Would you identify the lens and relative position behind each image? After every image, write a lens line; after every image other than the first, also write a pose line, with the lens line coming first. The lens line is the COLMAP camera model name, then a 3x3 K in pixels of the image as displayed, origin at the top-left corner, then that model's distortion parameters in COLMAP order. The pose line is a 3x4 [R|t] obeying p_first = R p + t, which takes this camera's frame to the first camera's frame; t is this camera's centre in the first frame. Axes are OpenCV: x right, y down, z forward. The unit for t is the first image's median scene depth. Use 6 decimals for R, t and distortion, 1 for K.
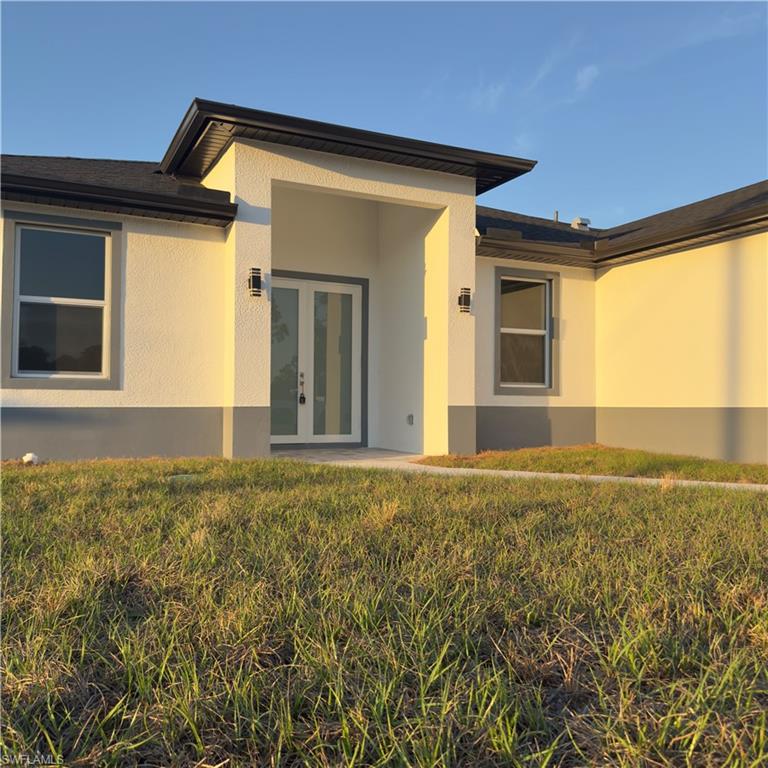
lens RADIAL K [[728.6, 0, 370.7], [0, 728.6, 383.5], [0, 0, 1]] dist [0.079382, -0.003469]
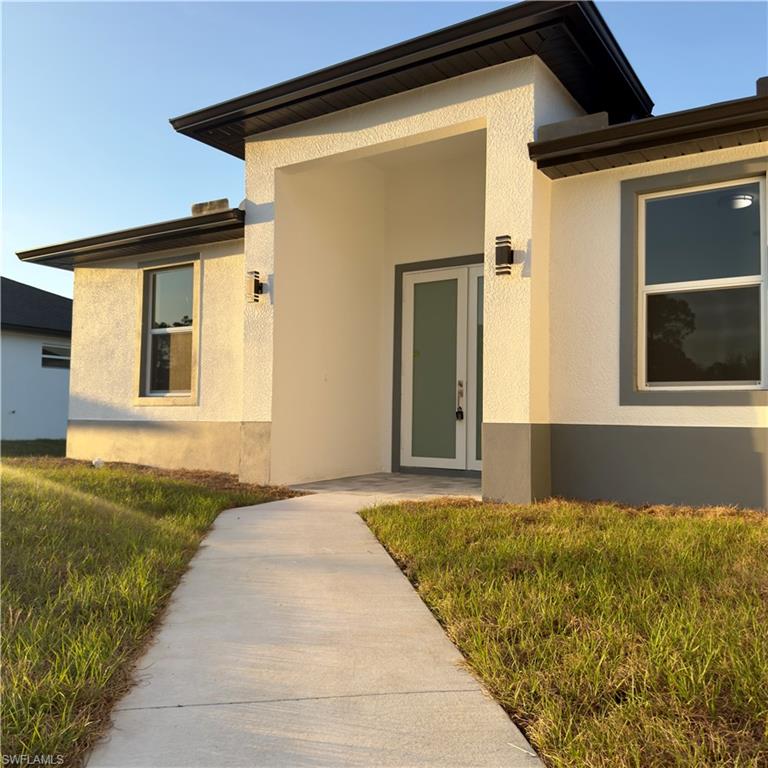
lens RADIAL K [[743.9, 0, 384.0], [0, 743.9, 384.0], [0, 0, 1]] dist [0.180015, -0.002096]
pose [[0.487462, -0.040258, -0.872216, 0.624597], [0.019426, 0.999189, -0.035262, 0.017142], [0.872928, 0.000245, 0.487849, 0.571369]]
